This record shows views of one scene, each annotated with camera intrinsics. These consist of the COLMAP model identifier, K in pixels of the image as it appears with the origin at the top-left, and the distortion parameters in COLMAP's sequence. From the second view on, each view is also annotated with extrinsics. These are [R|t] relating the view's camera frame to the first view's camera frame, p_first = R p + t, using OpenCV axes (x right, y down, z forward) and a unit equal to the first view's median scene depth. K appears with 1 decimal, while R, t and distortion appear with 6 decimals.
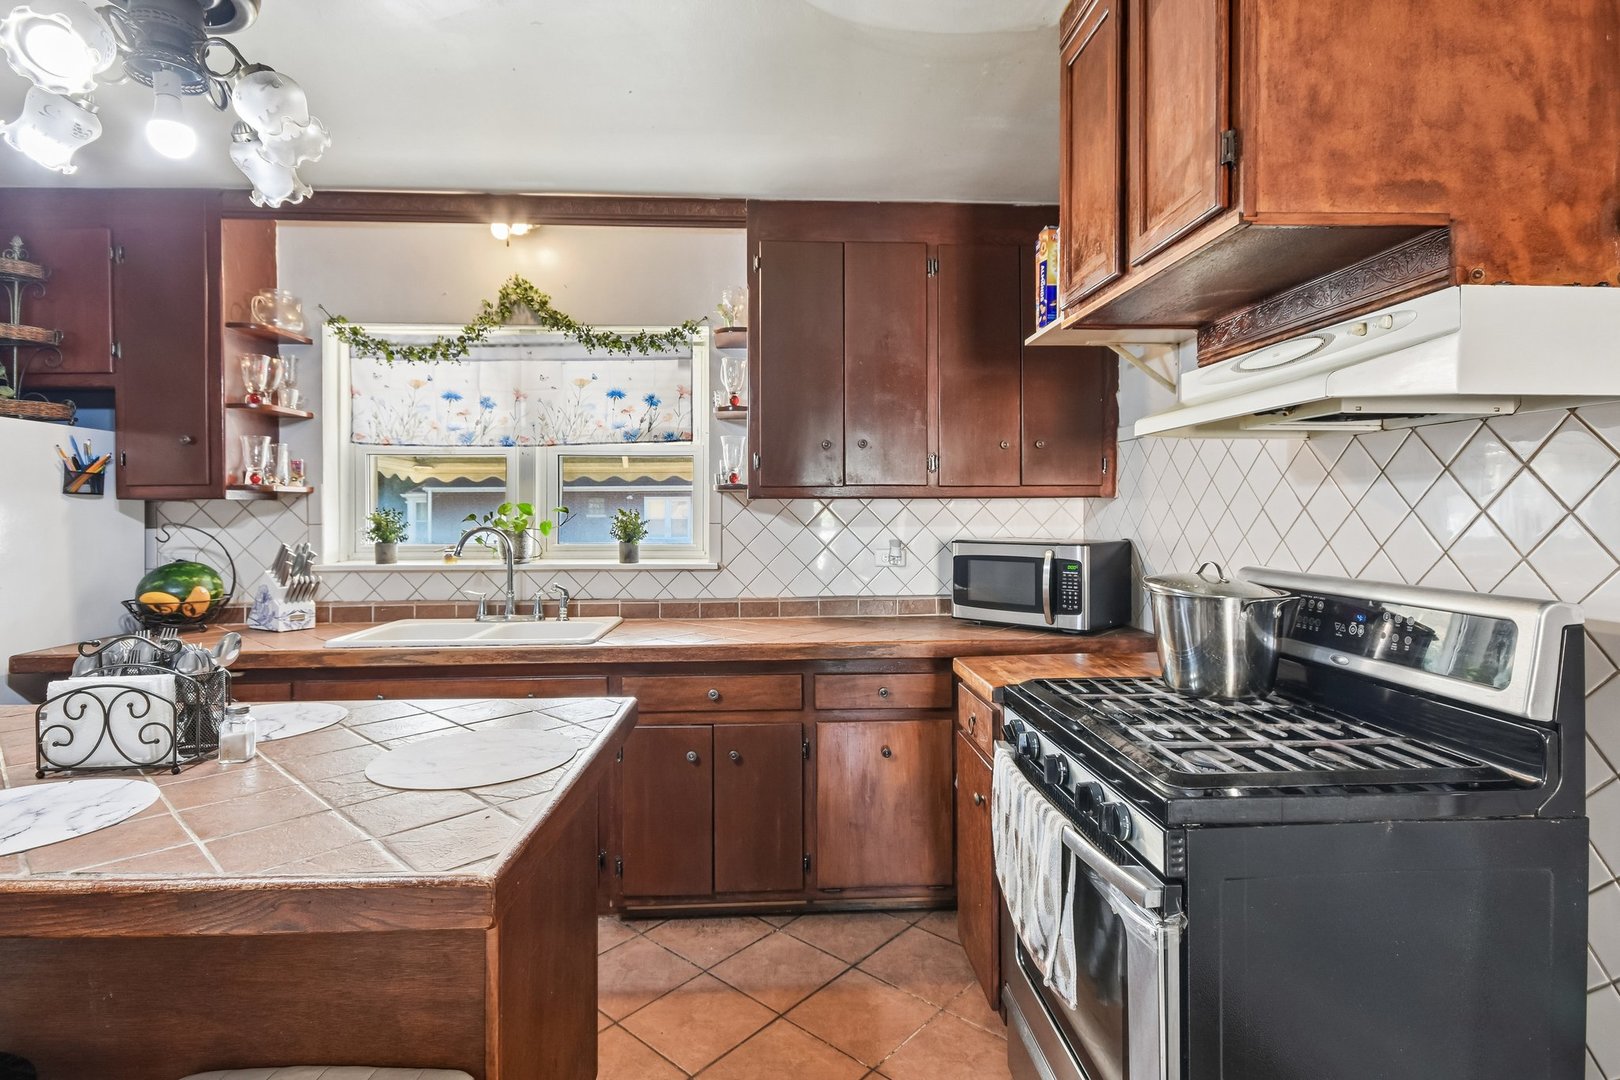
lens RADIAL K [[791.1, 0, 811.7], [0, 791.1, 520.0], [0, 0, 1]] dist [-0.002542, -0.000245]
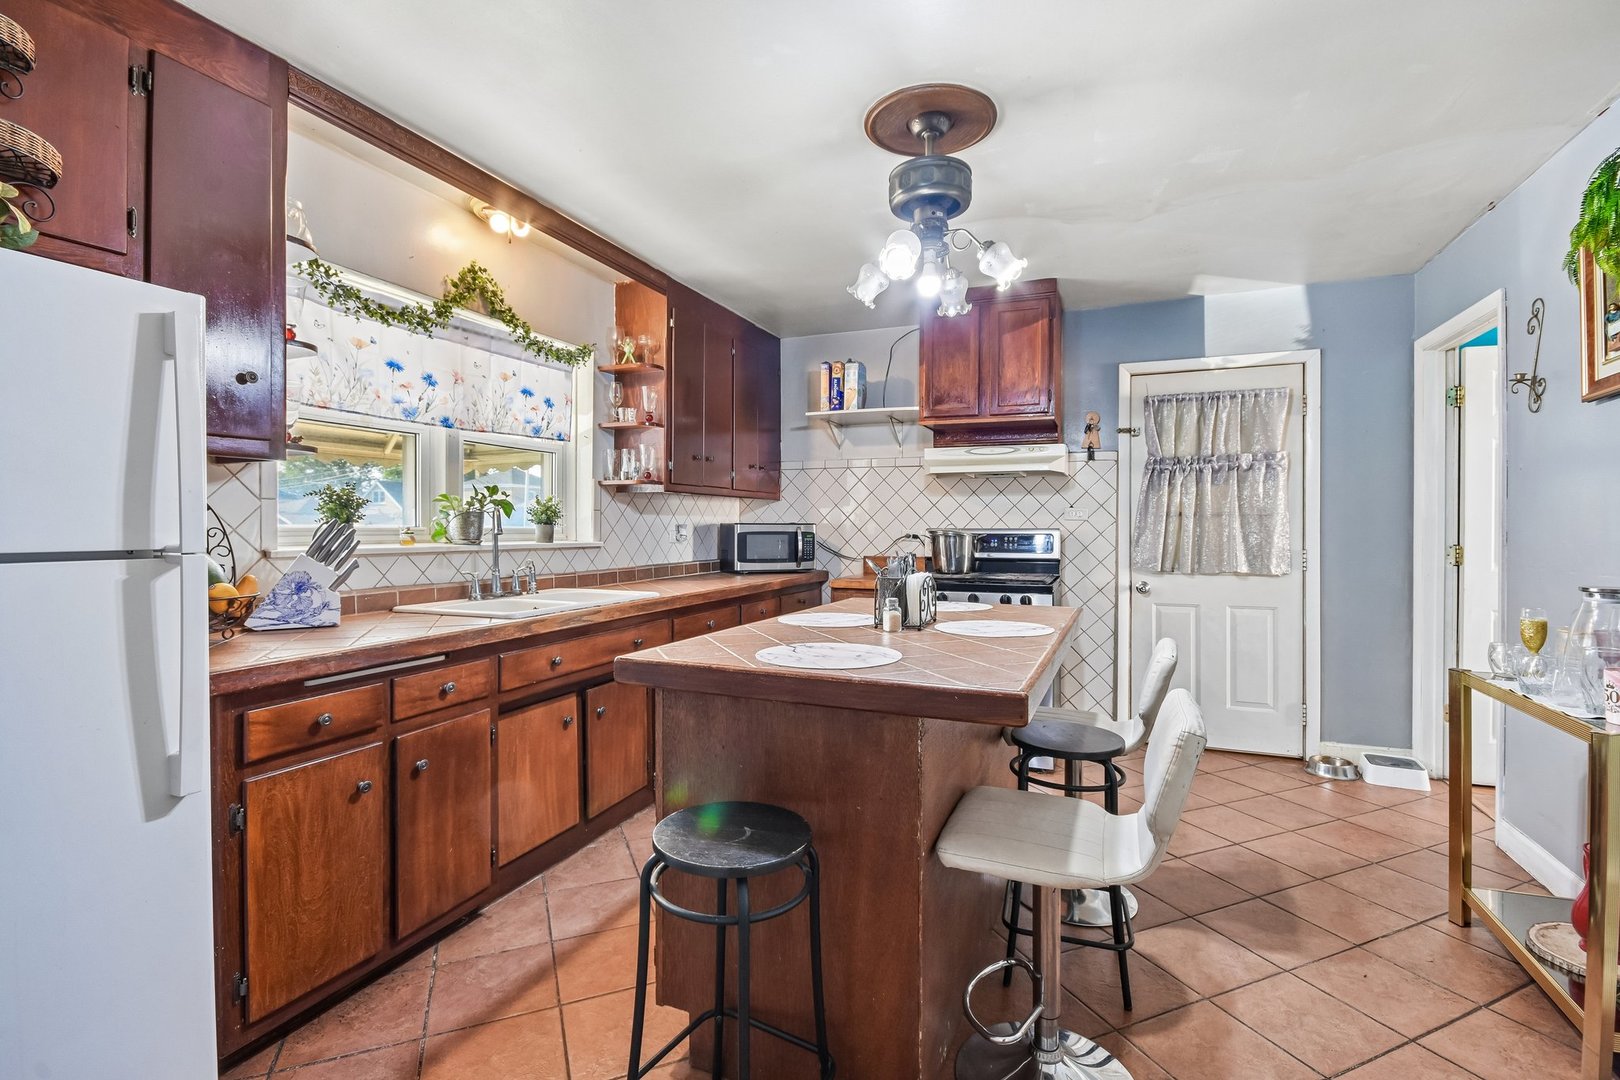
lens RADIAL K [[733.6, 0, 804.4], [0, 733.6, 534.4], [0, 0, 1]] dist [0.010466, -0.010300]
pose [[0.447152, -0.005074, 0.894444, -1.043808], [0.008562, 0.999962, 0.001392, 0.044700], [-0.894417, 0.007036, 0.447178, 0.197584]]
